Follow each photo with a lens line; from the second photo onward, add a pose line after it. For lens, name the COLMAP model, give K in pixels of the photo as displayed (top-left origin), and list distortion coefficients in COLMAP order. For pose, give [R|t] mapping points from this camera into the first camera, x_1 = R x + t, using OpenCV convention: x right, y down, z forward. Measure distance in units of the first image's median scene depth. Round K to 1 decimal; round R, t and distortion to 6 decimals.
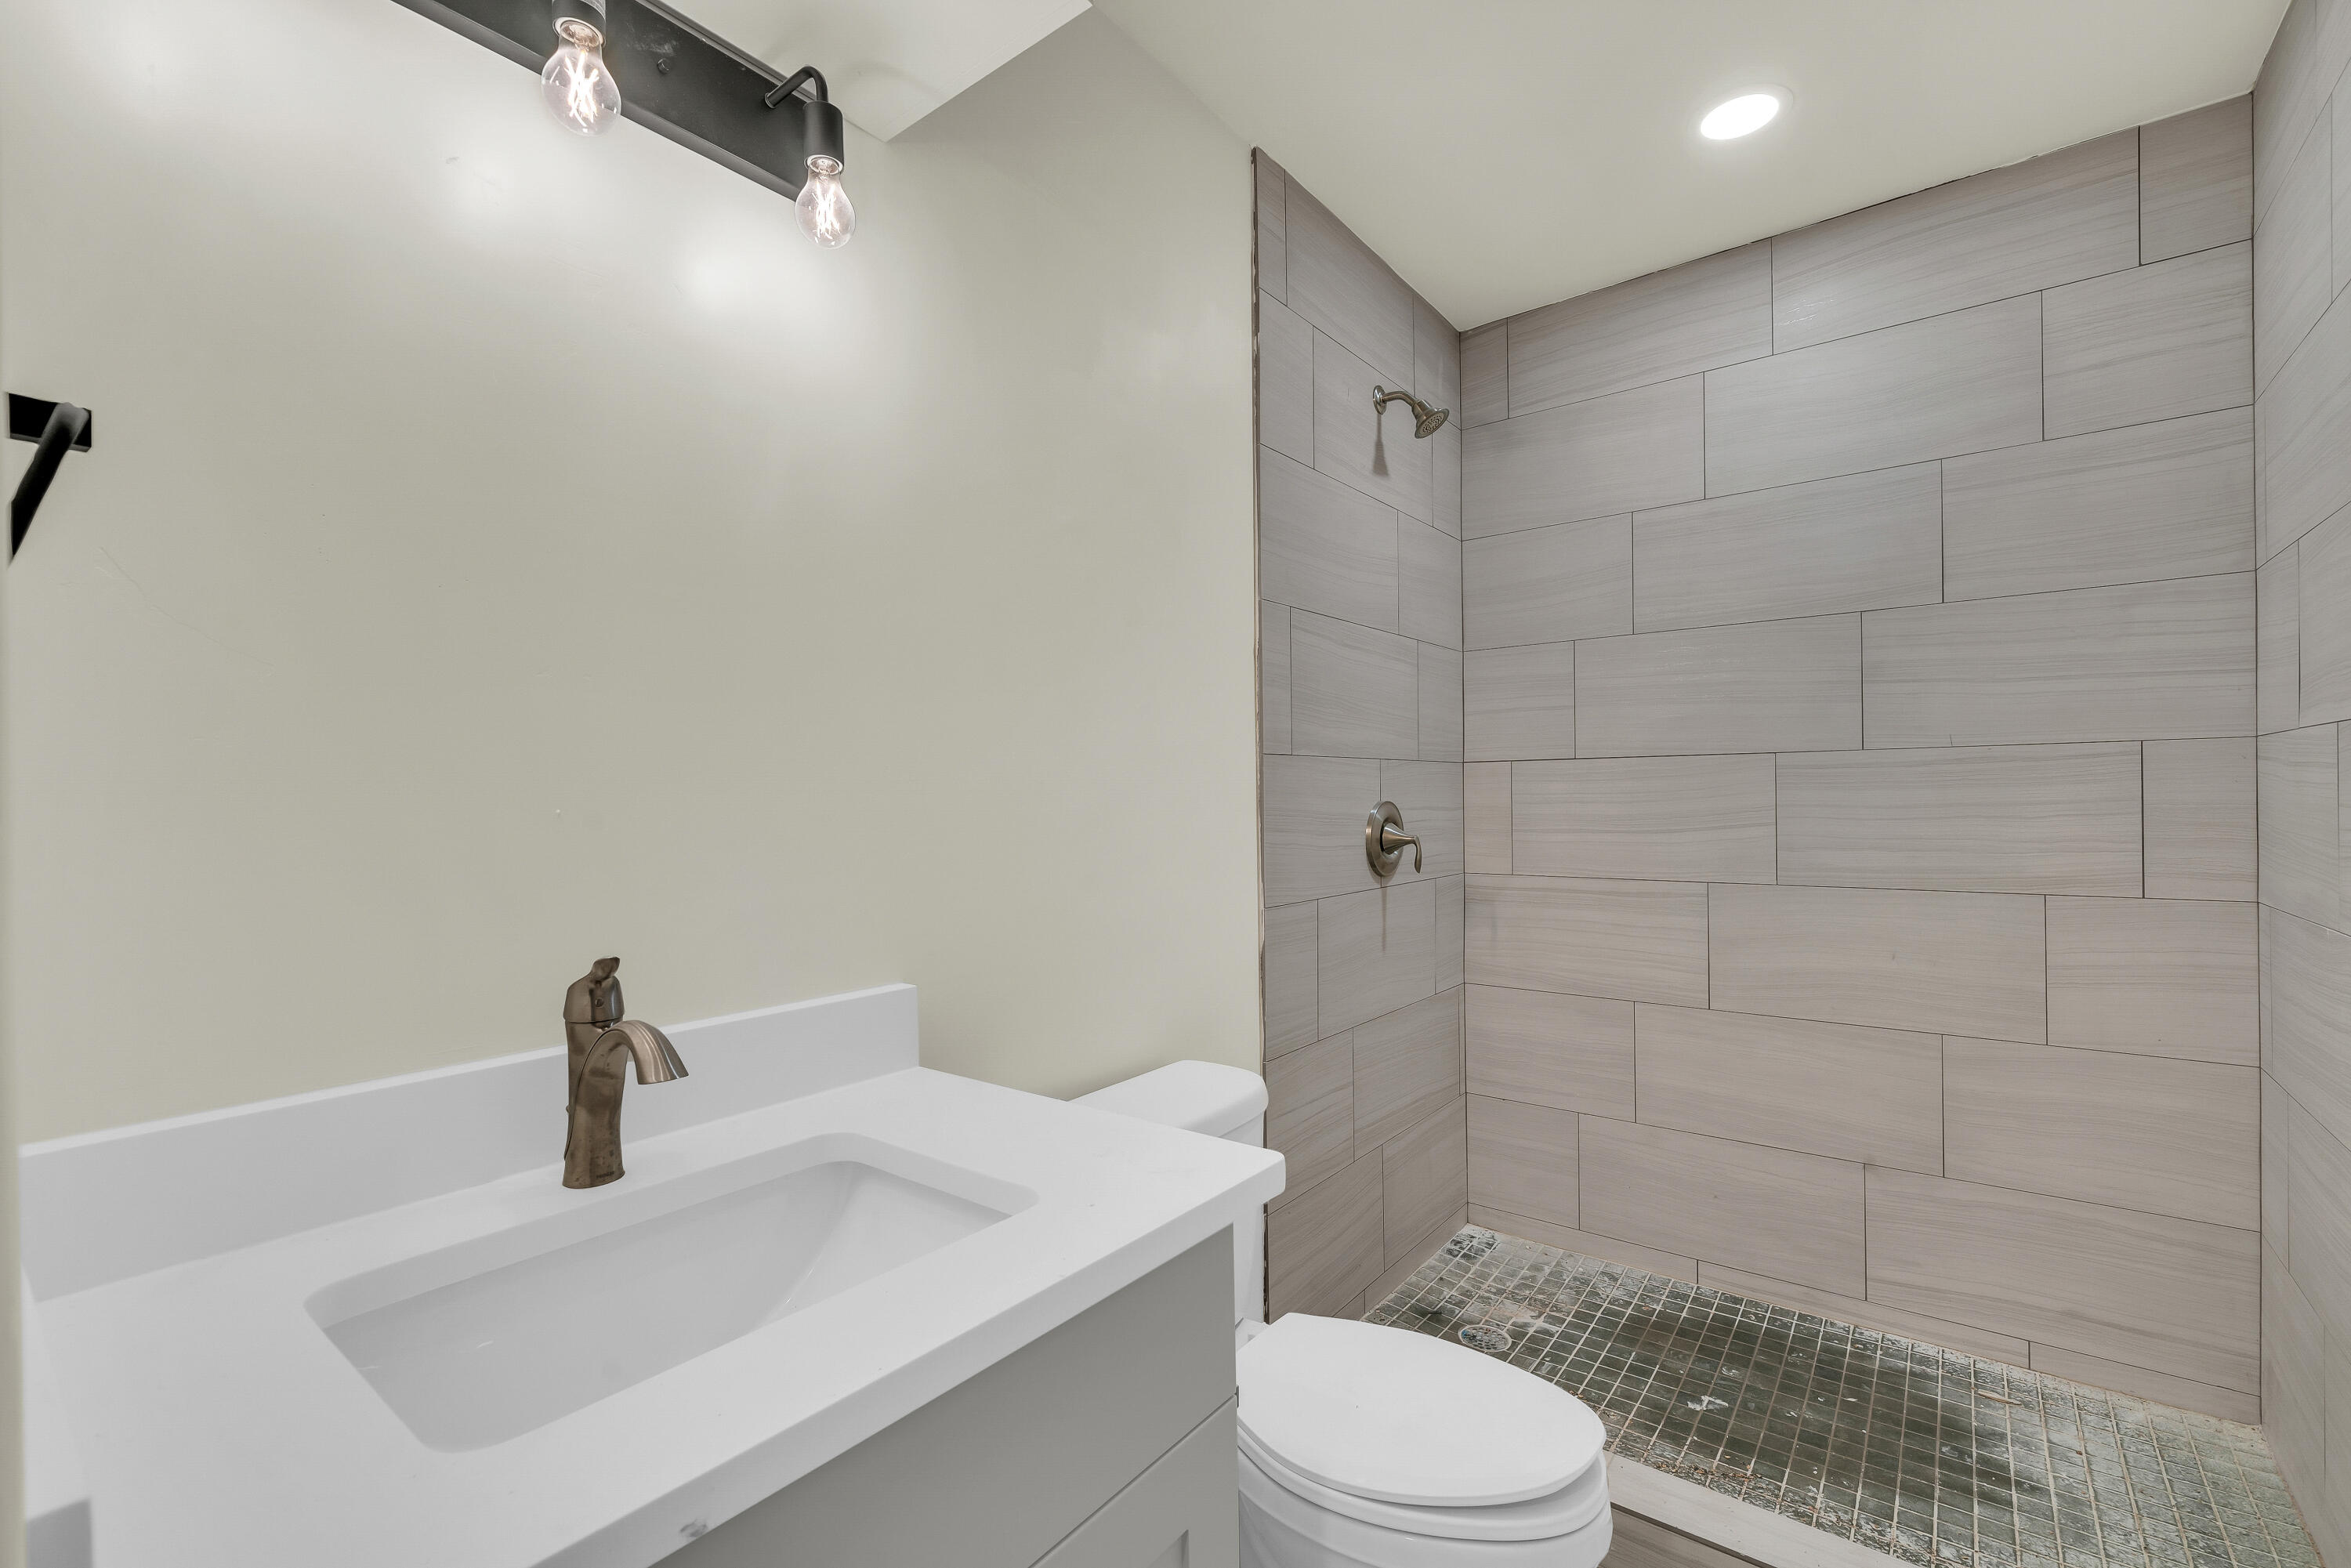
lens RADIAL K [[954.4, 0, 1164.7], [0, 954.4, 796.1], [0, 0, 1]] dist [0.000013, 0.000175]
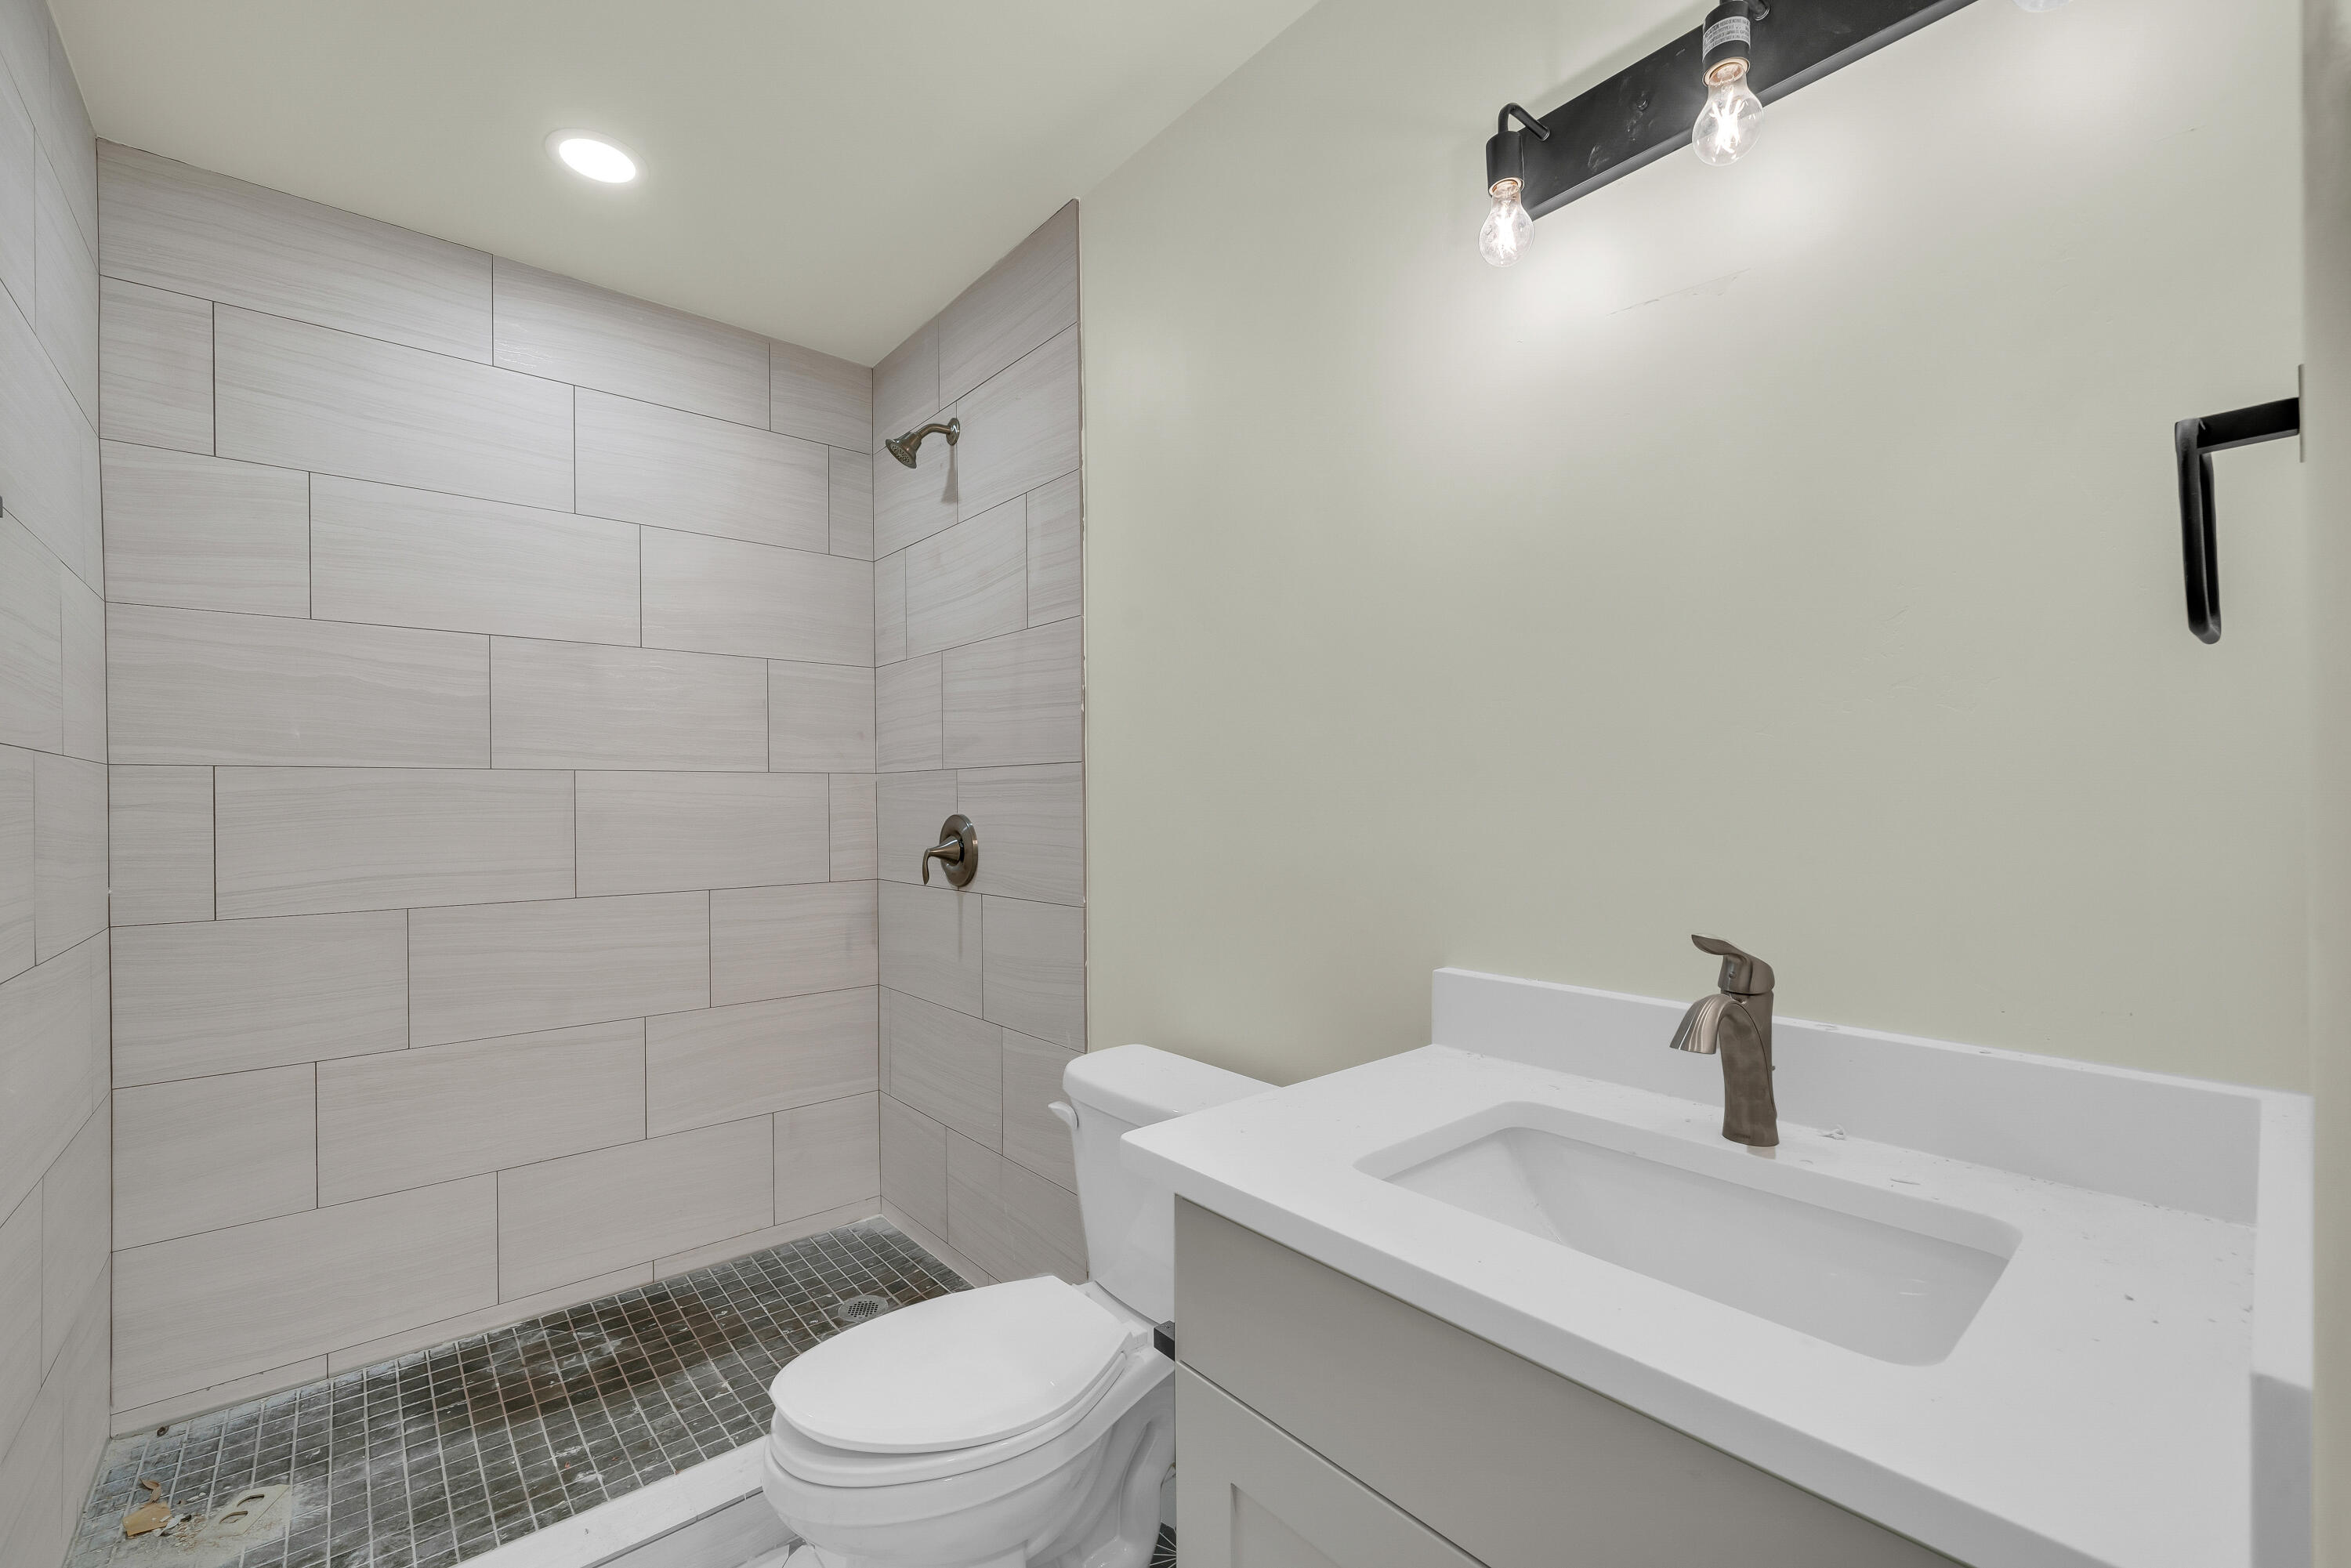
lens RADIAL K [[954.4, 0, 1164.7], [0, 954.4, 796.1], [0, 0, 1]] dist [0.000013, 0.000175]
pose [[-0.234632, 0.007818, -0.972053, 0.593153], [0.009450, 0.999939, 0.005762, 0.009572], [0.972038, -0.007834, -0.234692, 0.639015]]
